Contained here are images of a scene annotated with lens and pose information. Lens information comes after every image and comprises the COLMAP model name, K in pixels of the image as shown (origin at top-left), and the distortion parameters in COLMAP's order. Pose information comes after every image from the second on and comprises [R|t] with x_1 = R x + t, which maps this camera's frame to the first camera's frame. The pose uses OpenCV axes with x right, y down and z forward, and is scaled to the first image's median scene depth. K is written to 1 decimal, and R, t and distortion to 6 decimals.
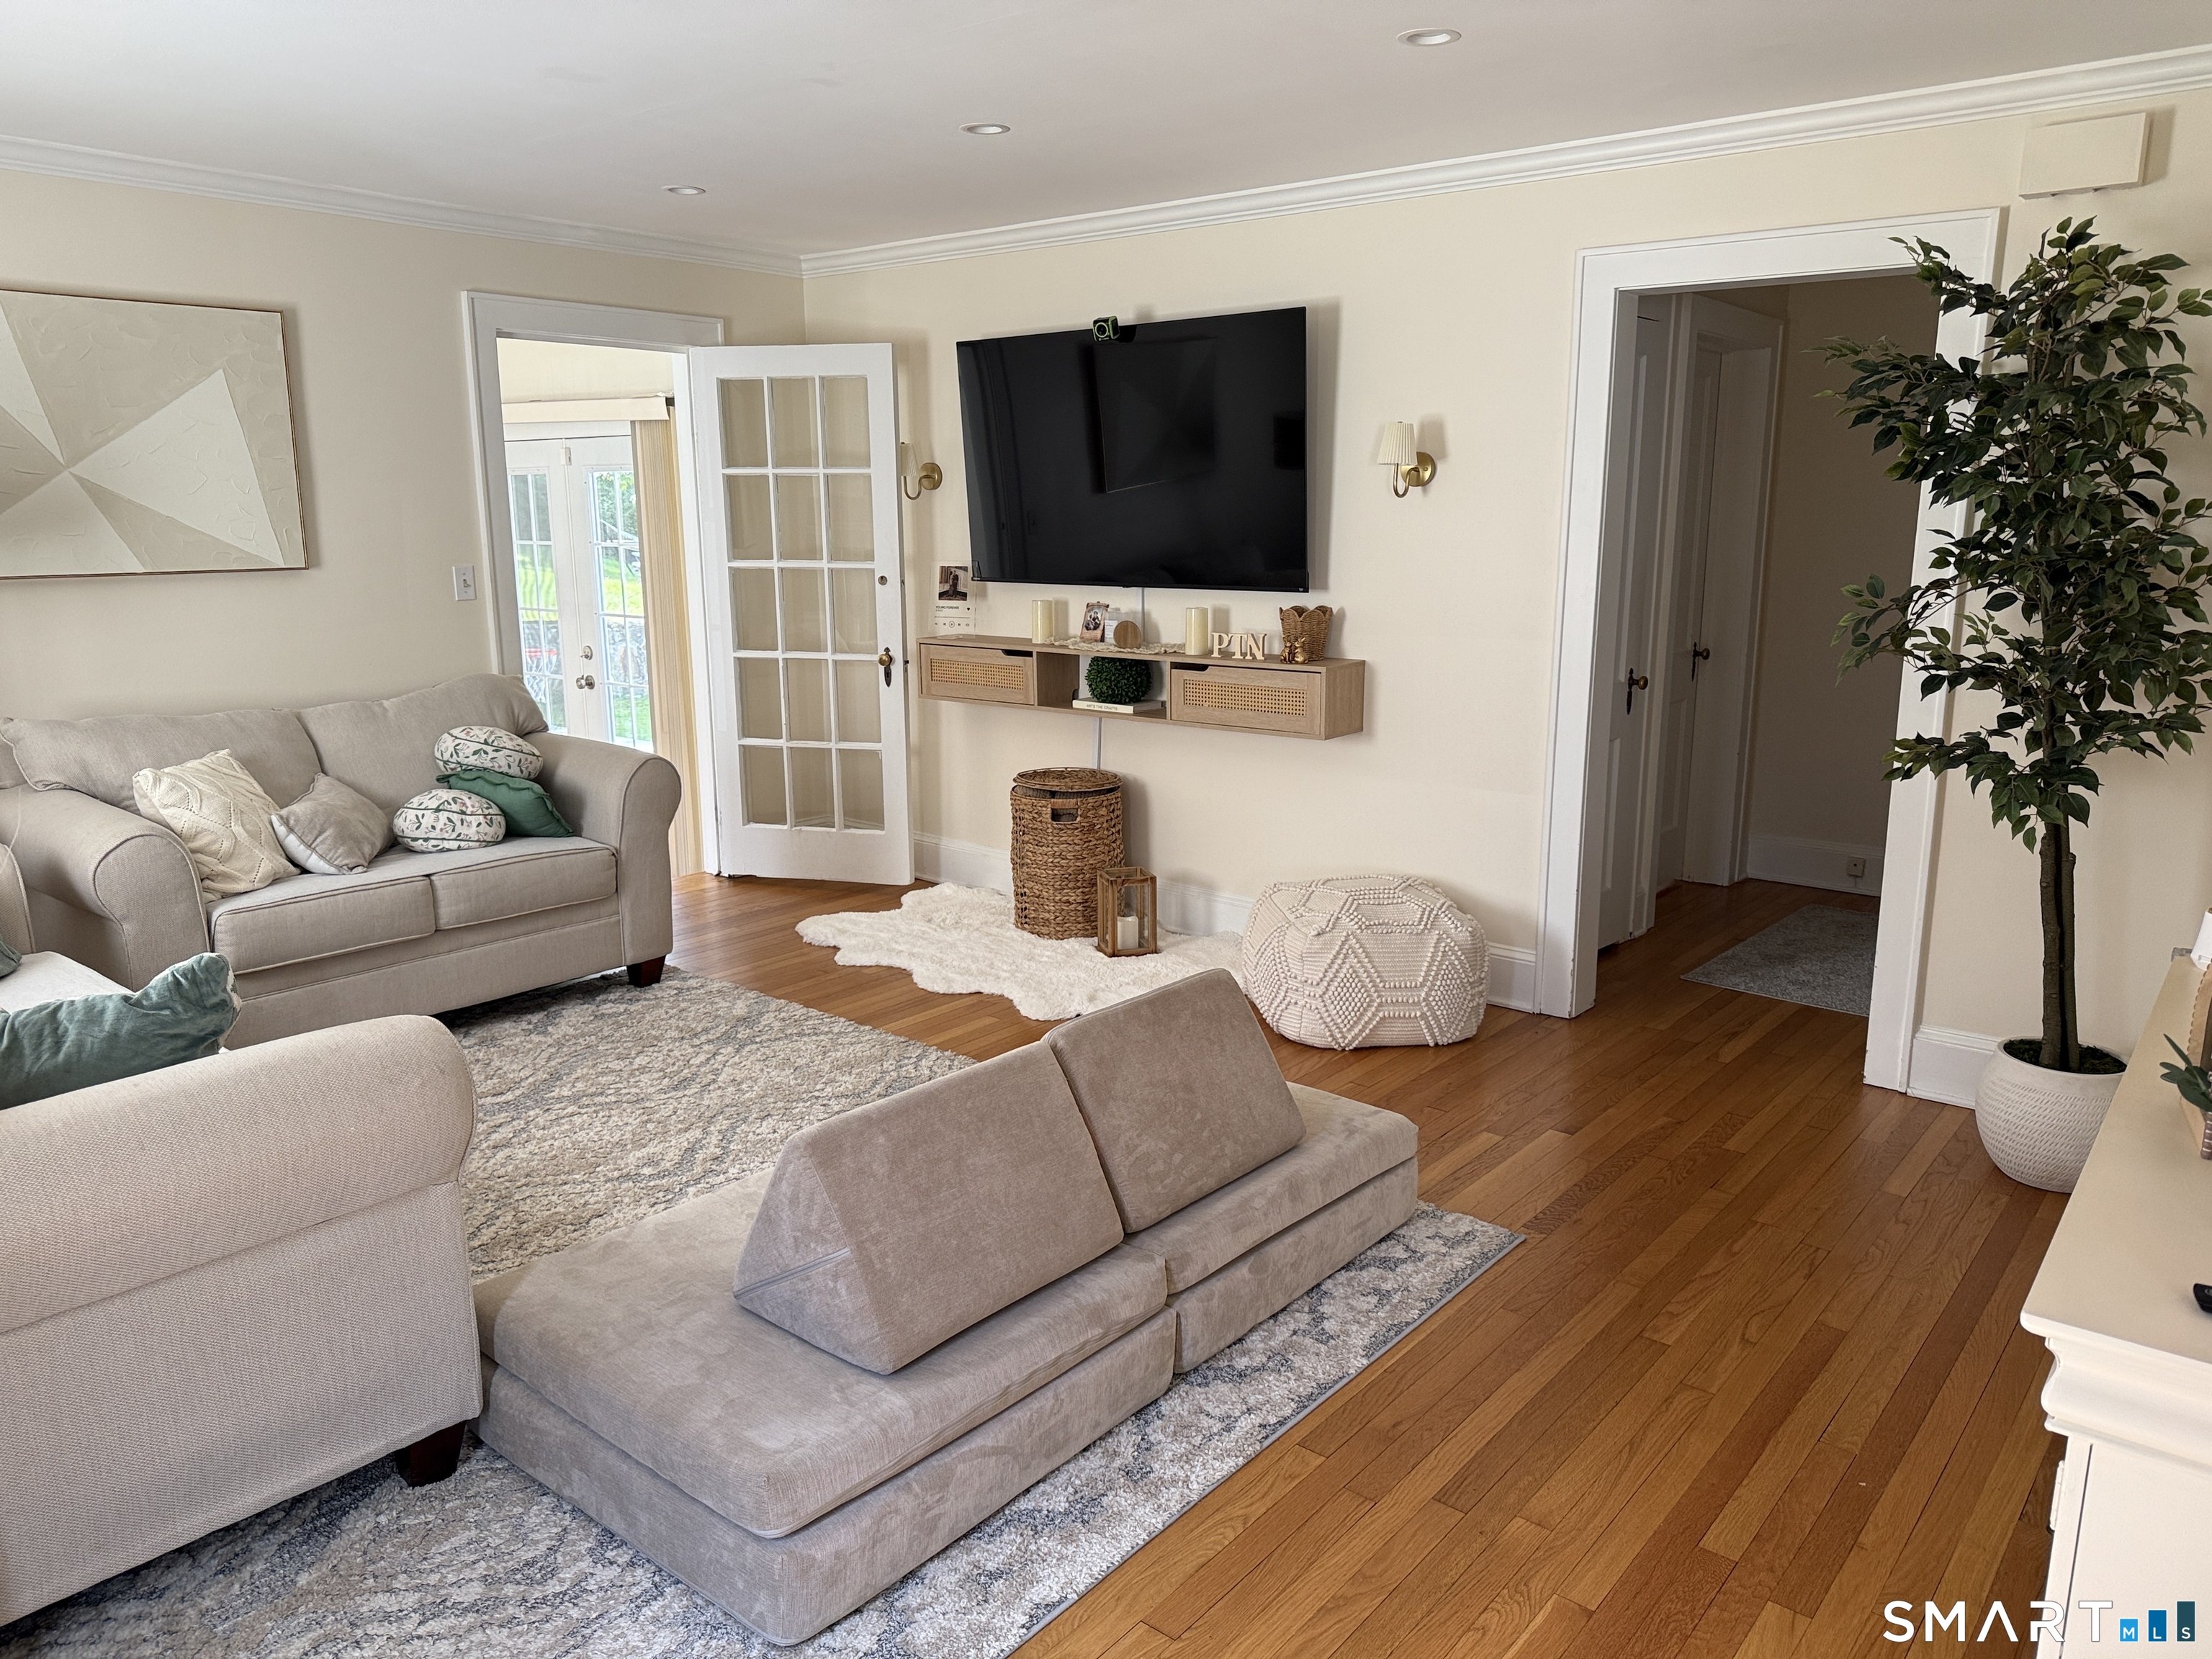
lens RADIAL K [[1568.9, 0, 1109.4], [0, 1568.9, 828.1], [0, 0, 1]] dist [0.013762, -0.026962]
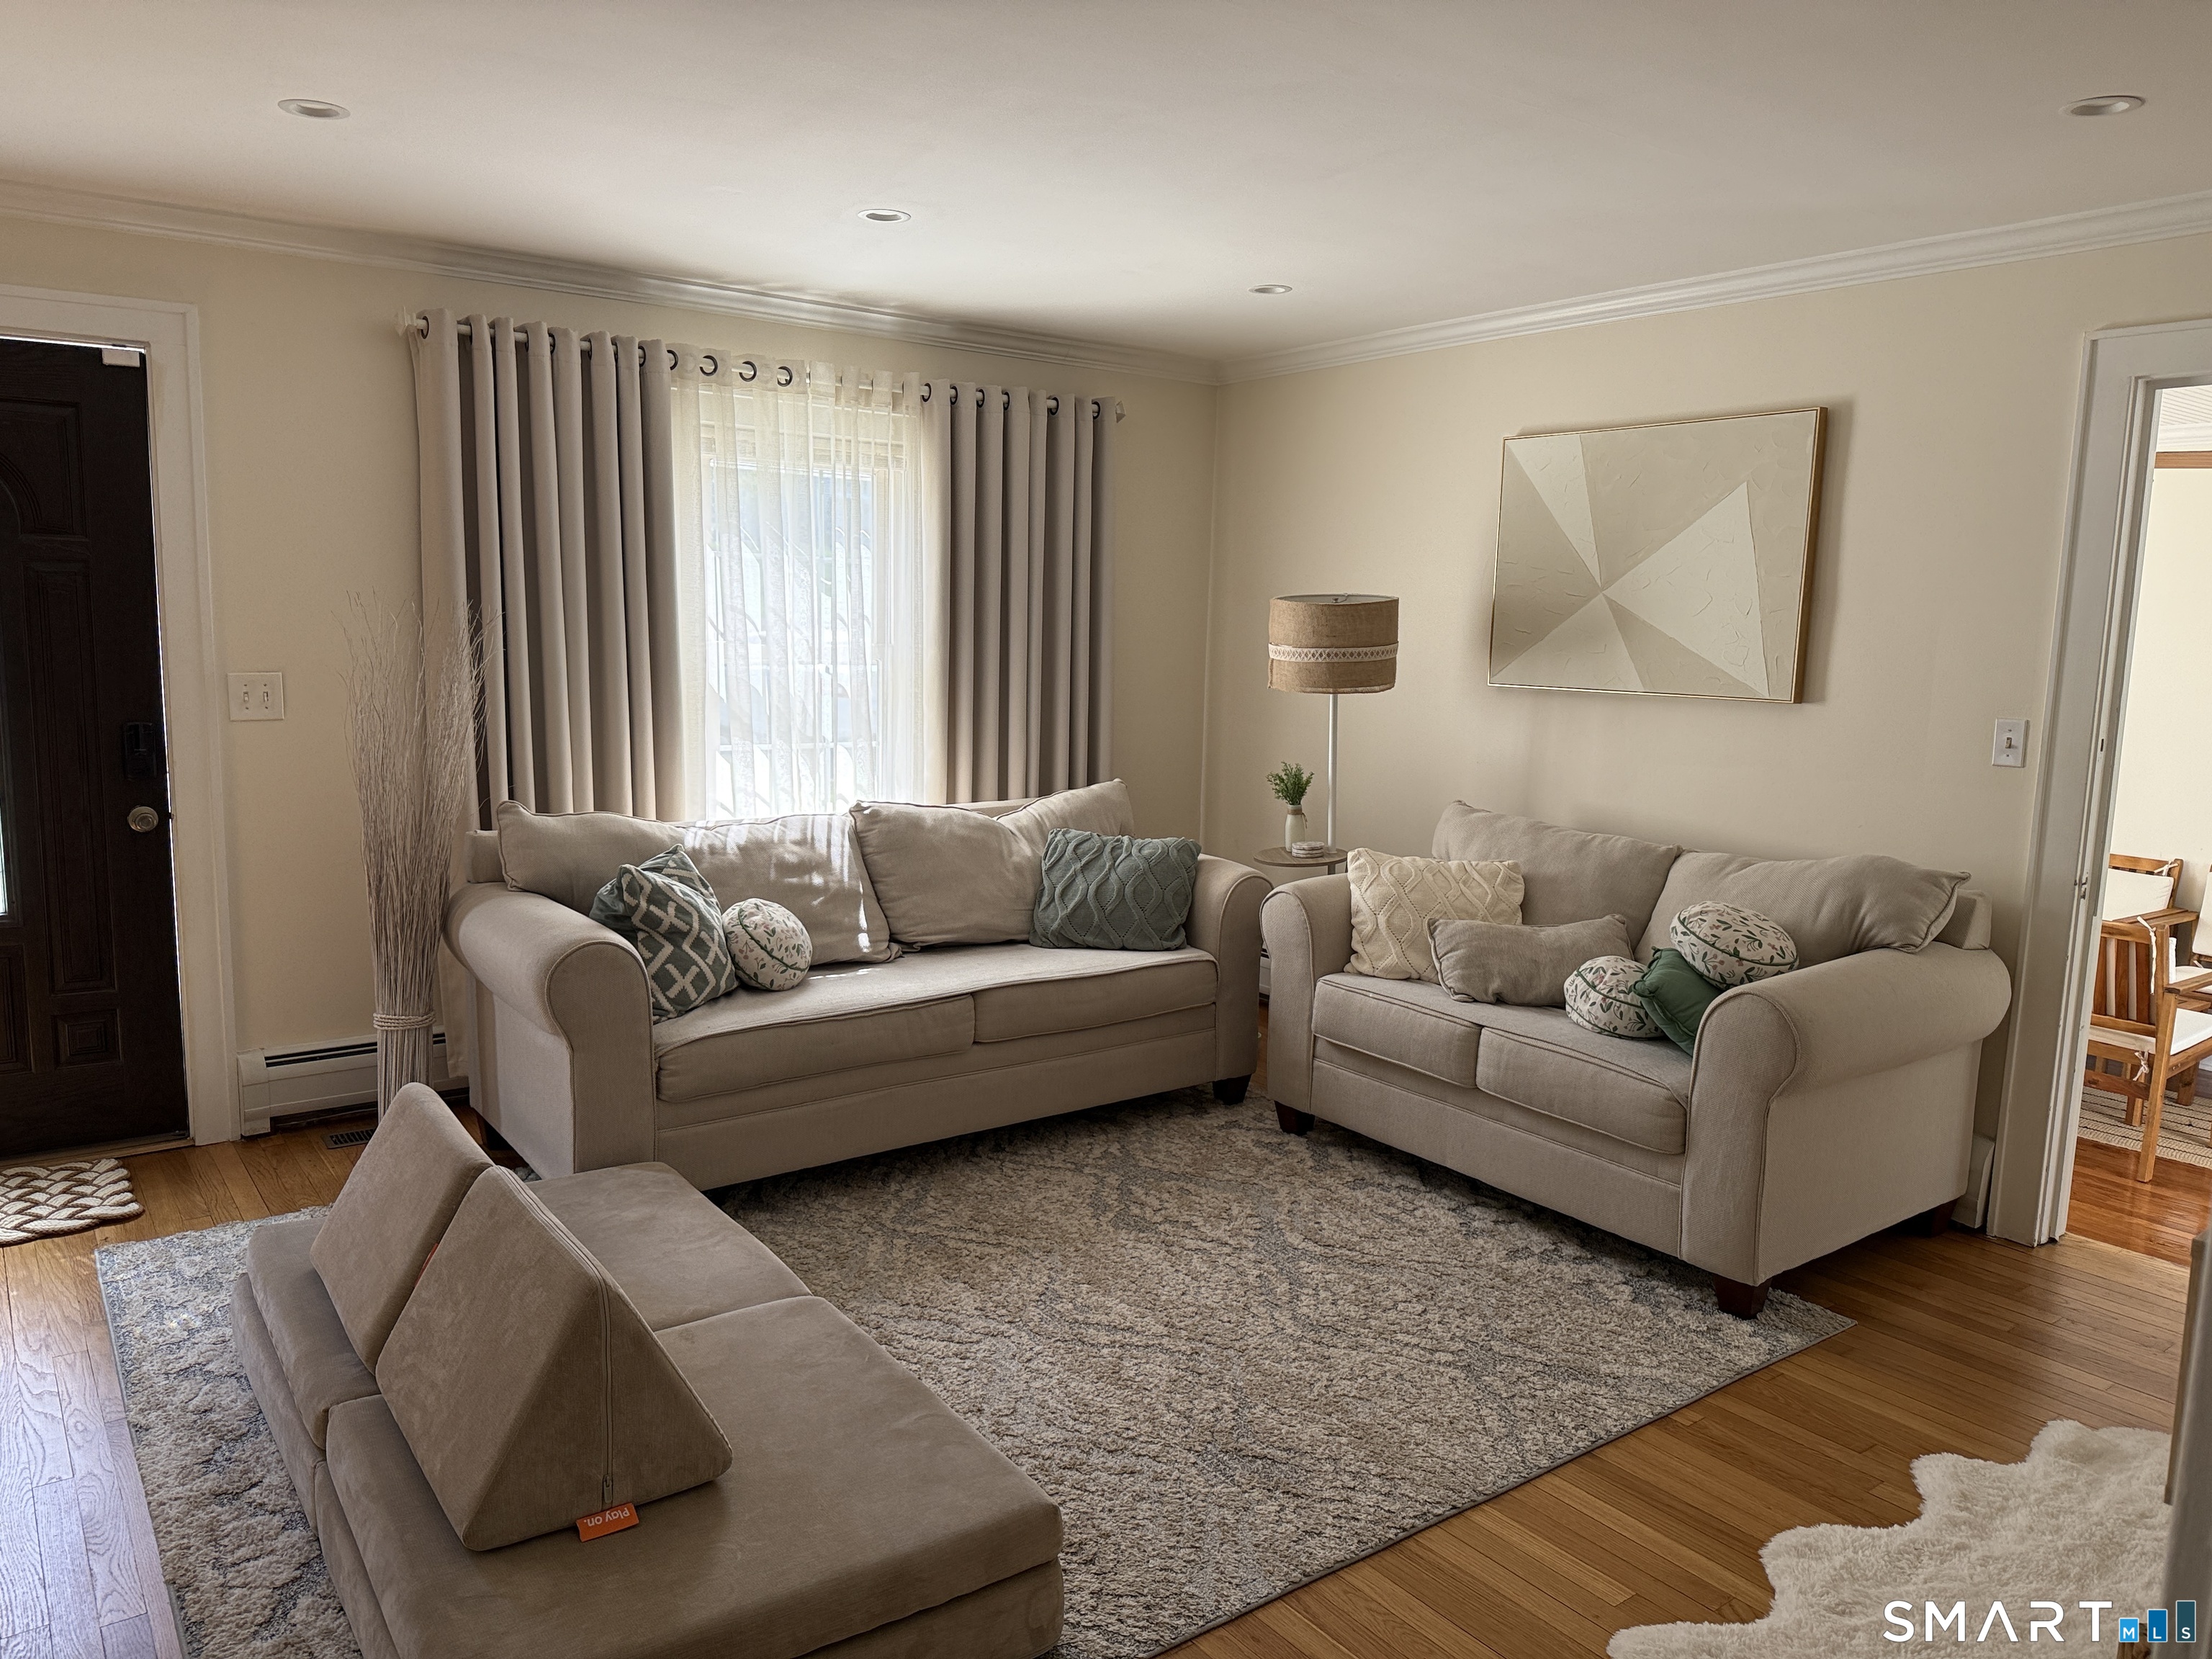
lens RADIAL K [[1568.9, 0, 1109.1], [0, 1568.9, 838.1], [0, 0, 1]] dist [0.013762, -0.026962]
pose [[-0.249859, 0.132134, -0.959224, 0.463178], [-0.220550, 0.956839, 0.189255, -0.192579], [0.942830, 0.258844, -0.209933, 0.932995]]
